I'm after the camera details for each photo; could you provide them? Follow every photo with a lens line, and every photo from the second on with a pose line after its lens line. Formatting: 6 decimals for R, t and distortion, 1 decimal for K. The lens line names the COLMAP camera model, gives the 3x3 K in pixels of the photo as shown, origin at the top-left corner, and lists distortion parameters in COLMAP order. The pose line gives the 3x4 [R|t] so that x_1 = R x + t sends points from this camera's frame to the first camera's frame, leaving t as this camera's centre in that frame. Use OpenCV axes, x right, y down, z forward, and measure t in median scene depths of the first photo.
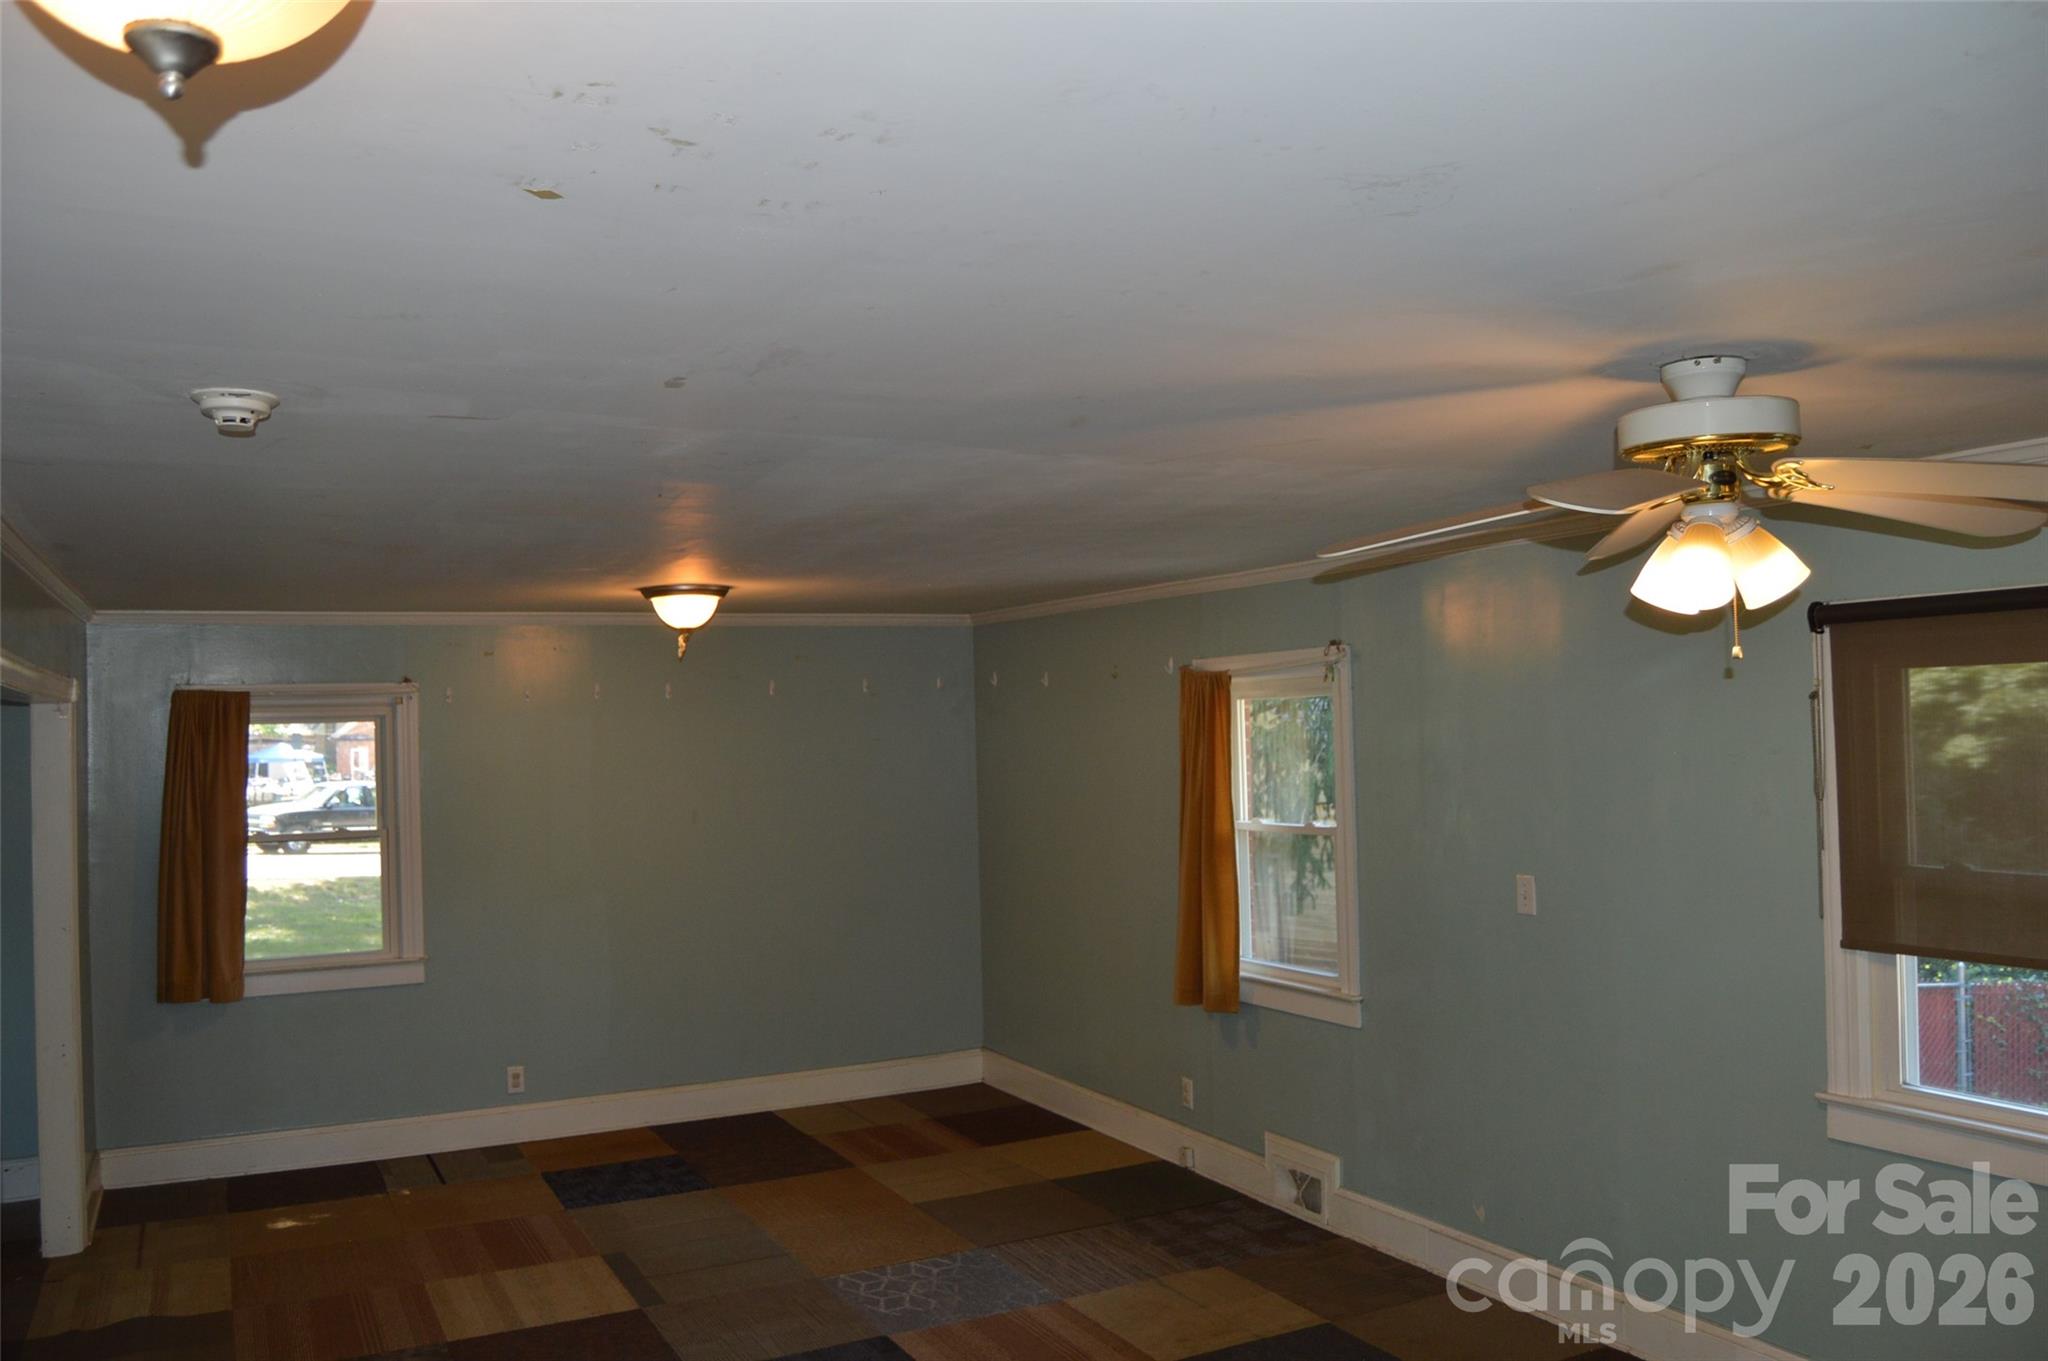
lens RADIAL K [[1606.0, 0, 1012.9], [0, 1606.0, 672.4], [0, 0, 1]] dist [-0.093271, 0.007039]
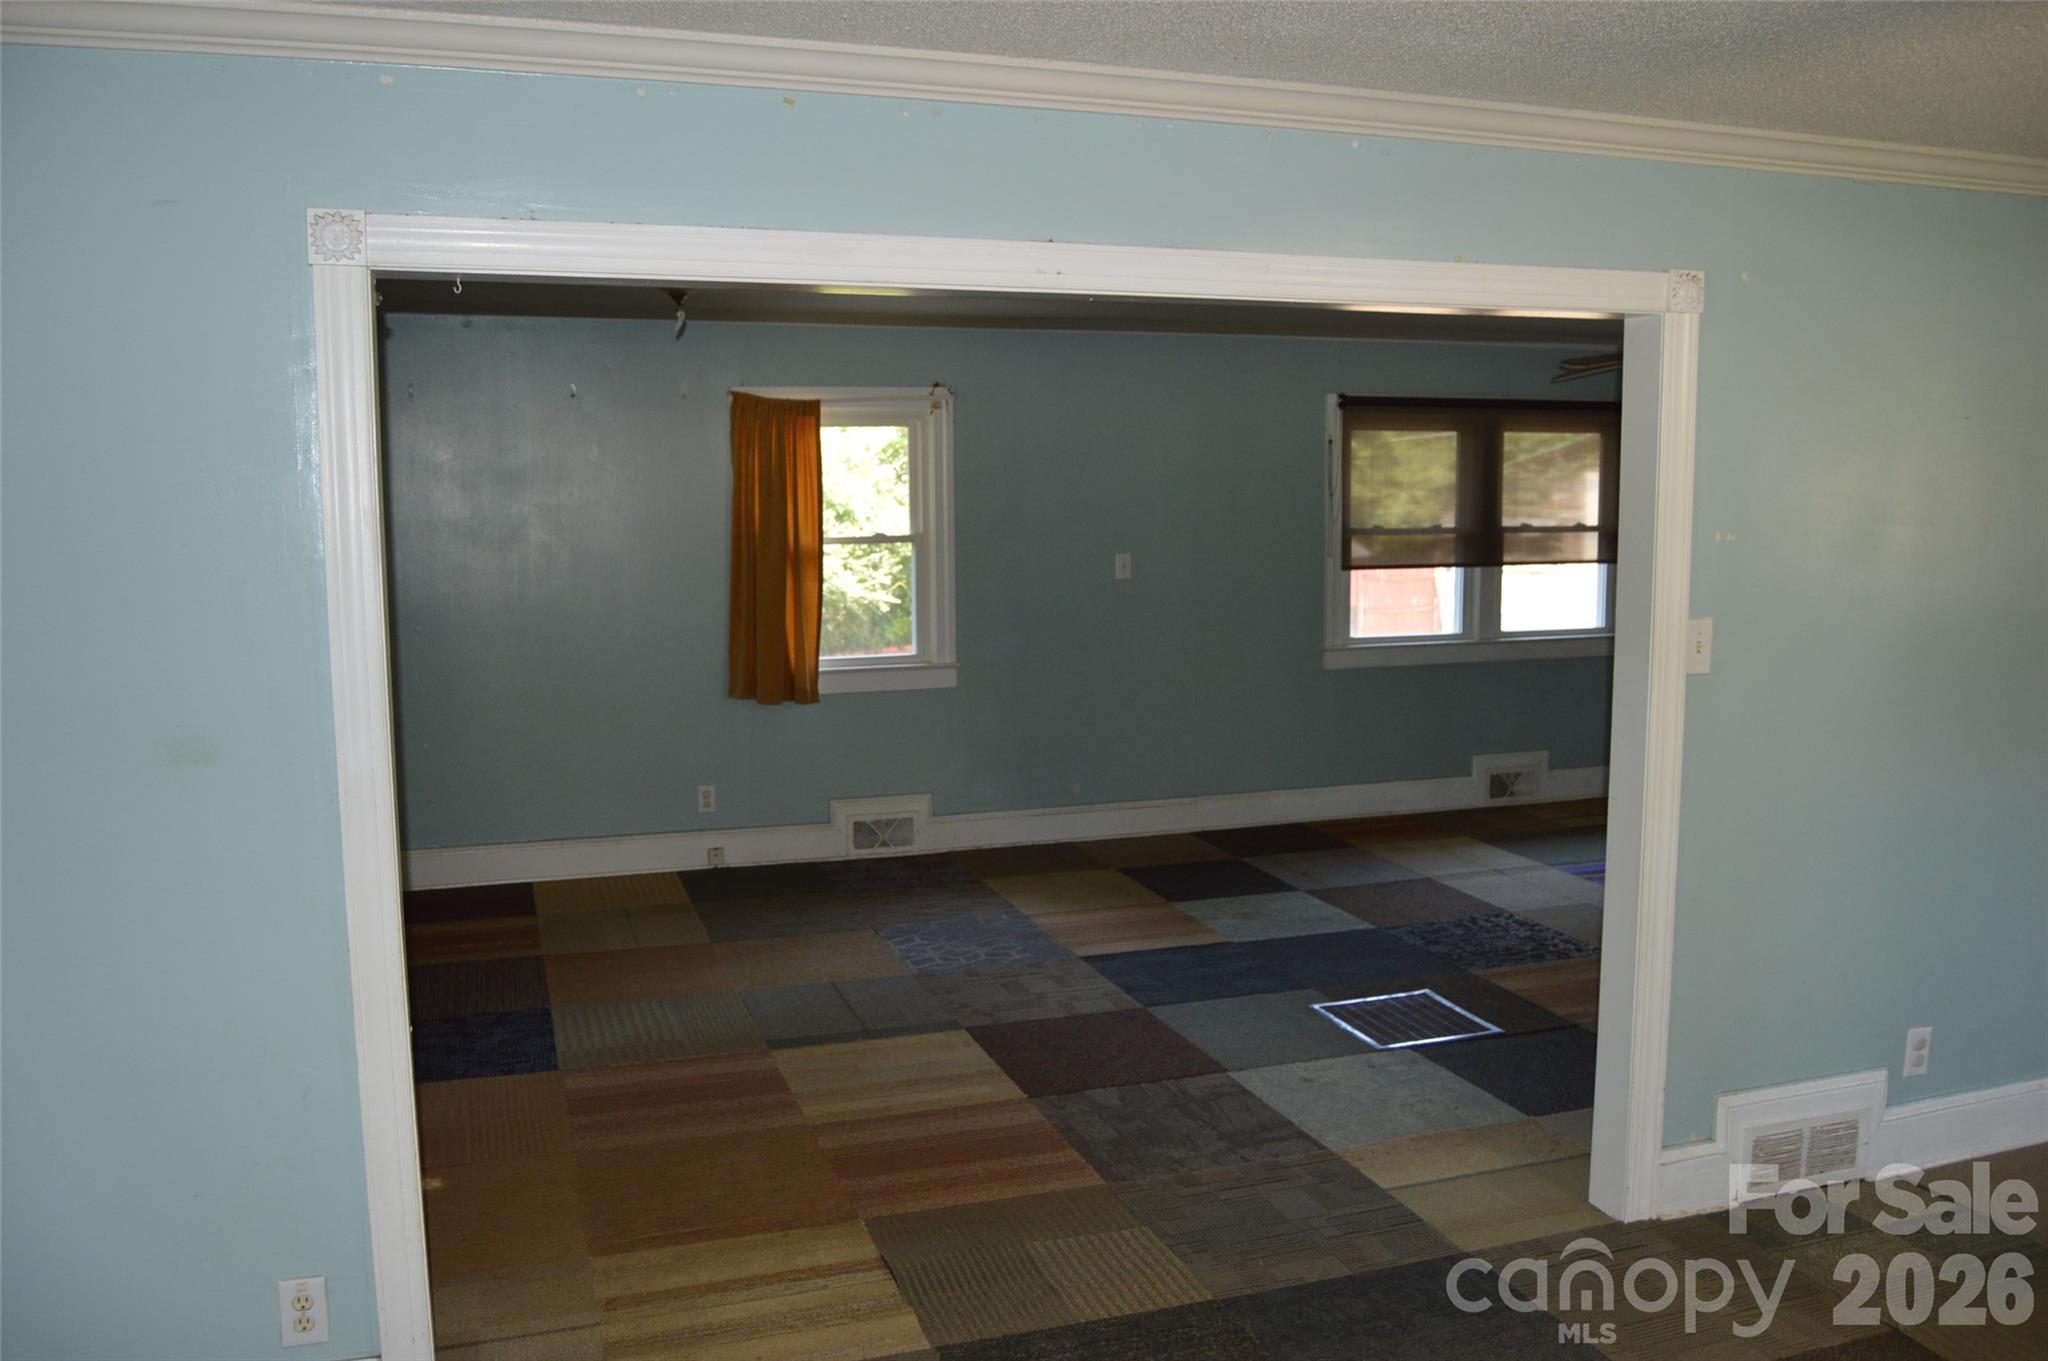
lens RADIAL K [[1622.0, 0, 1031.9], [0, 1622.0, 668.7], [0, 0, 1]] dist [-0.097809, 0.051670]
pose [[0.142875, -0.084276, 0.986146, -0.989962], [-0.031436, 0.995479, 0.089628, 0.081901], [-0.989241, -0.043806, 0.139579, 0.698984]]
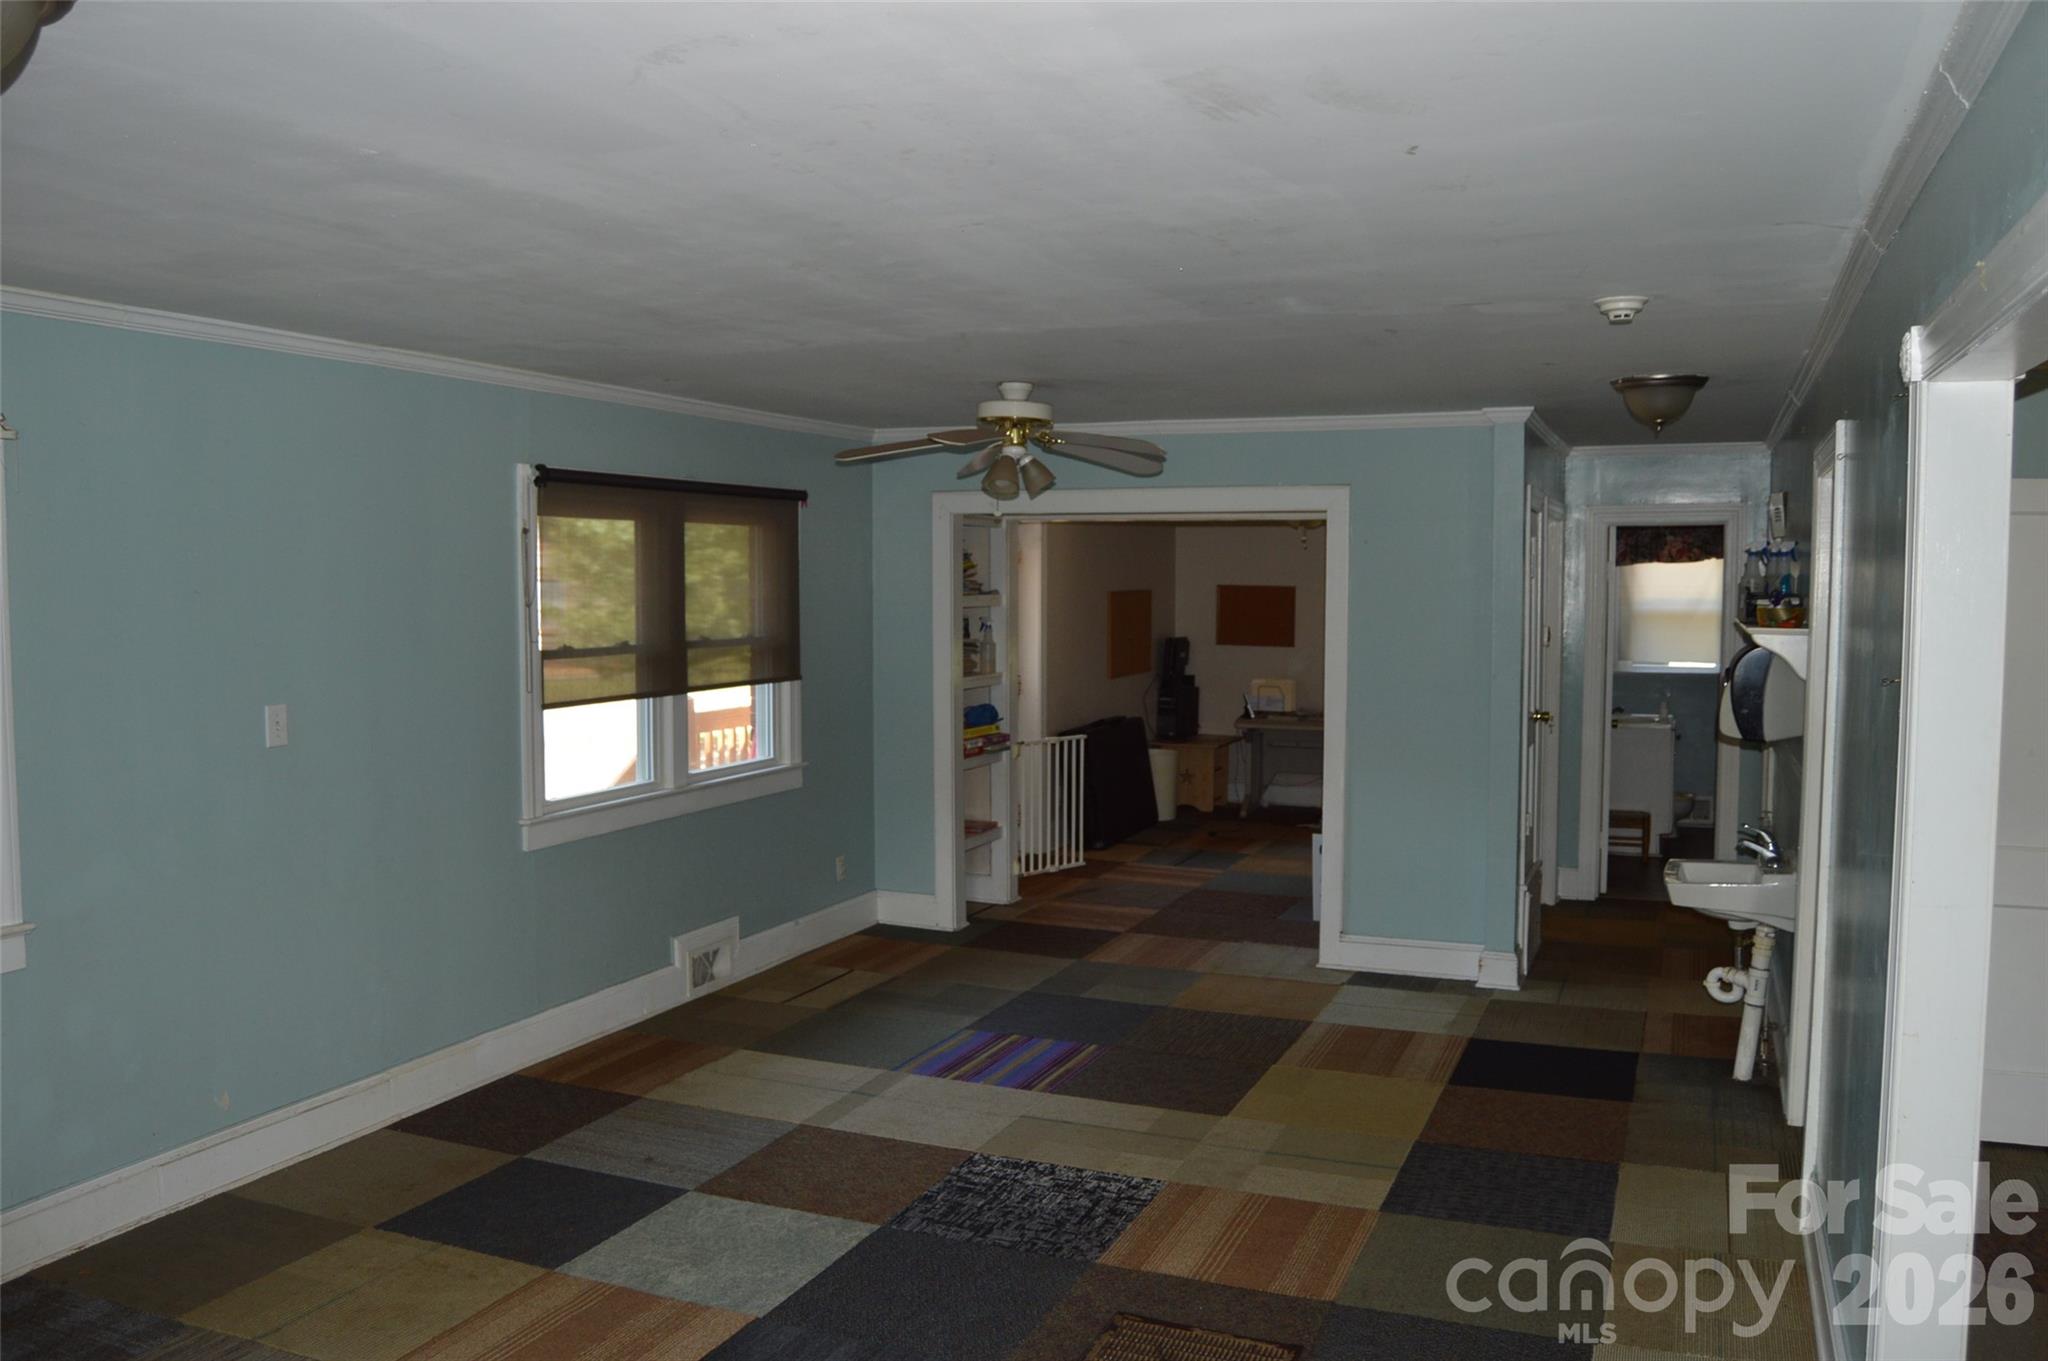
lens RADIAL K [[1622.0, 0, 1031.9], [0, 1622.0, 668.7], [0, 0, 1]] dist [-0.097809, 0.051670]
pose [[-0.649928, -0.016230, 0.759822, -0.548719], [-0.008473, 0.999865, 0.014110, 0.072111], [-0.759948, 0.002733, -0.649978, 1.026005]]
